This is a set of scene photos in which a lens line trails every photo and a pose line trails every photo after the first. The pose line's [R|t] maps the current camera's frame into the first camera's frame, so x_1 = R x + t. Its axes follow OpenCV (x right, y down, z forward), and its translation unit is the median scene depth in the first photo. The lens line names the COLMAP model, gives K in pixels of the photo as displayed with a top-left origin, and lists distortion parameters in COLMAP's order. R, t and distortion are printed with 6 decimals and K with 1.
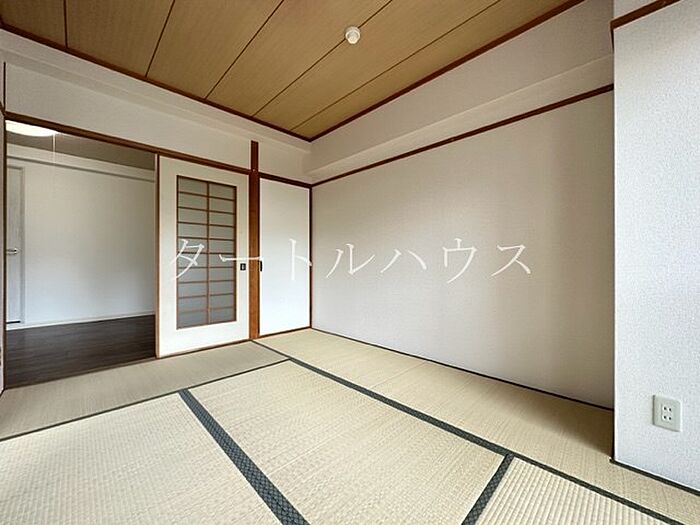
lens RADIAL K [[277.3, 0, 351.6], [0, 277.3, 262.7], [0, 0, 1]] dist [-0.002860, -0.000952]
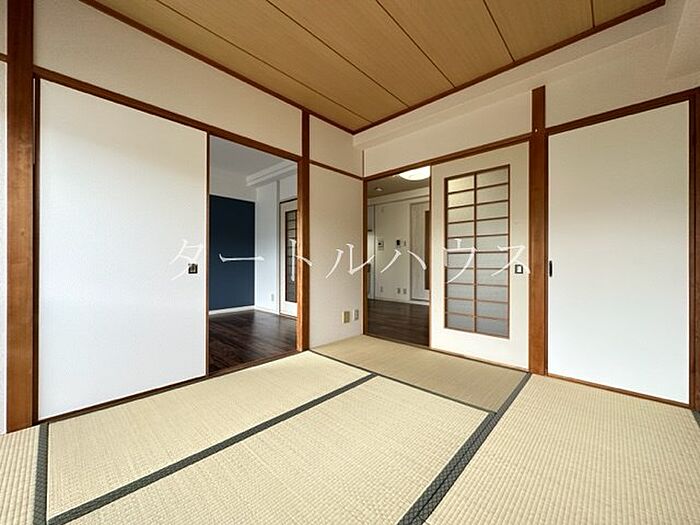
lens RADIAL K [[277.3, 0, 351.6], [0, 277.3, 262.5], [0, 0, 1]] dist [-0.002860, -0.000952]
pose [[0.034730, -0.004086, -0.999388, 0.352998], [-0.002368, 0.999989, -0.004171, 0.002479], [0.999394, 0.002511, 0.034720, 0.562775]]
